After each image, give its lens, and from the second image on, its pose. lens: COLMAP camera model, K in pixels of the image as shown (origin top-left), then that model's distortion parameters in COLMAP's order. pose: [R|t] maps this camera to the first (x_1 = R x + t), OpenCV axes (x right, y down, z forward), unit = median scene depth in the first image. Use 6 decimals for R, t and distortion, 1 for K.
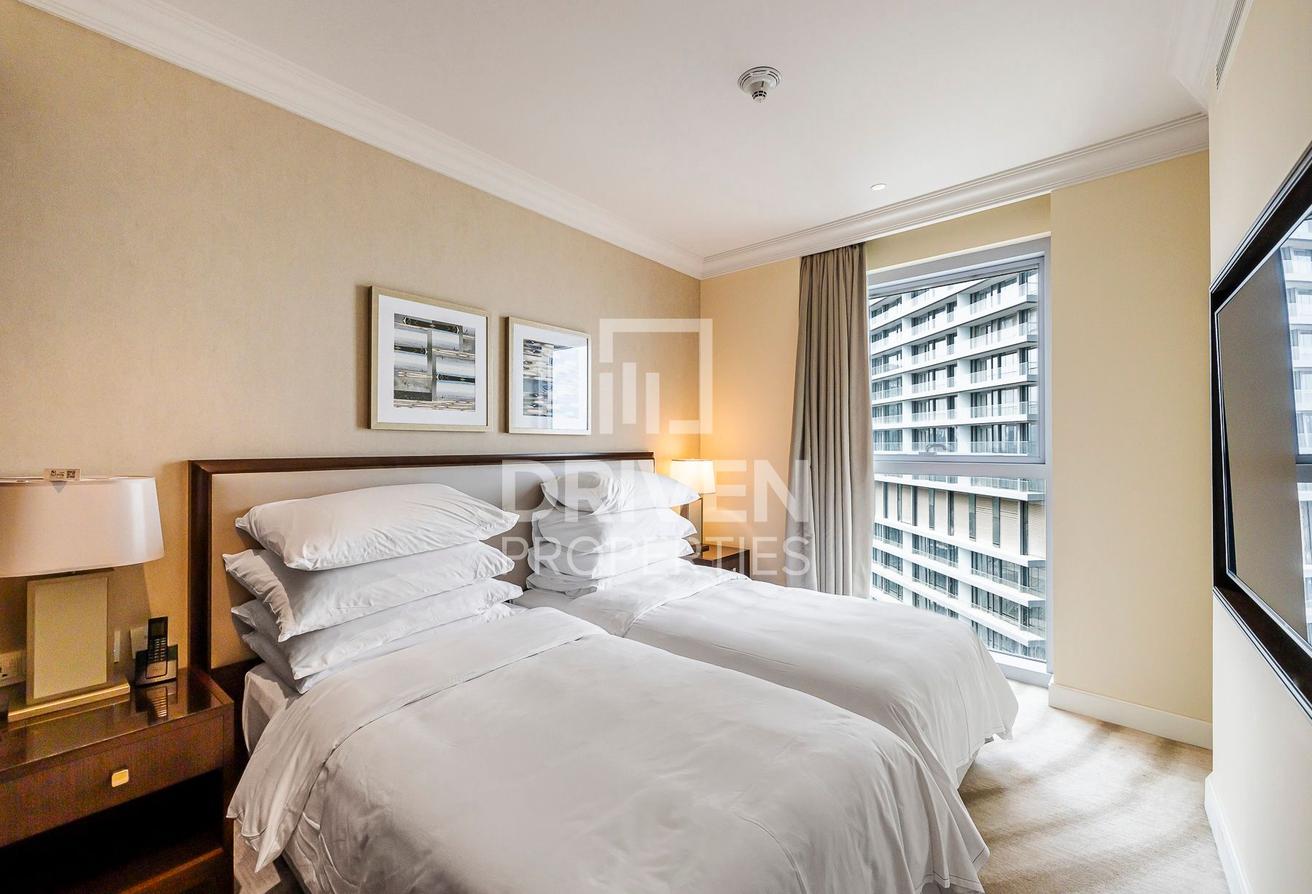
lens RADIAL K [[553.4, 0, 649.0], [0, 553.4, 438.4], [0, 0, 1]] dist [-0.000082, 0.000039]
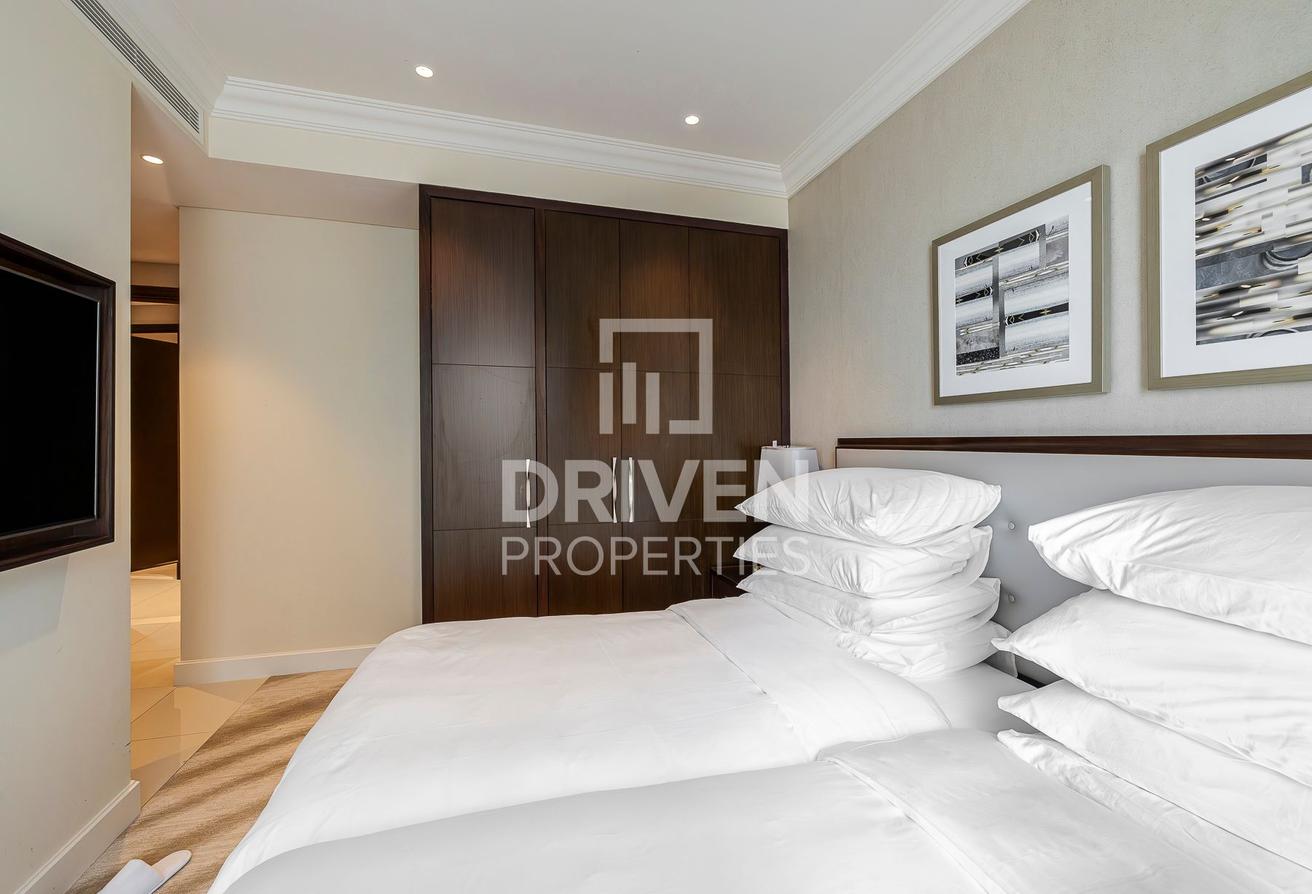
lens RADIAL K [[553.4, 0, 655.1], [0, 553.4, 441.9], [0, 0, 1]] dist [-0.000082, 0.000039]
pose [[-0.566878, -0.001736, -0.823800, 0.413408], [0.003301, 0.999985, -0.004380, 0.038088], [0.823795, -0.005202, -0.566864, 1.005802]]
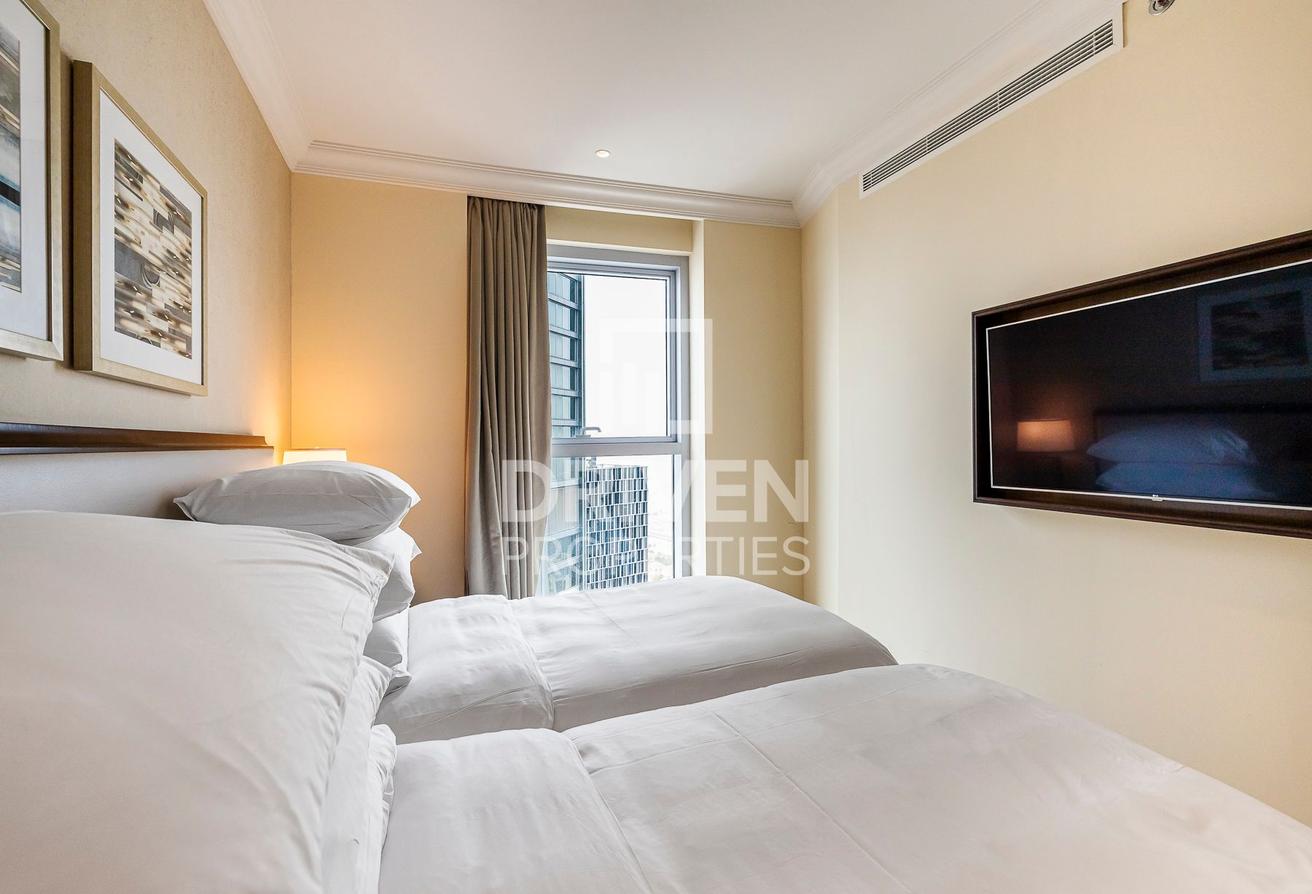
lens RADIAL K [[553.4, 0, 653.0], [0, 553.4, 441.8], [0, 0, 1]] dist [-0.000082, 0.000039]
pose [[0.485452, -0.009239, 0.874215, -0.435103], [0.009758, 0.999939, 0.005150, 0.043781], [-0.874209, 0.006031, 0.485512, 0.529287]]
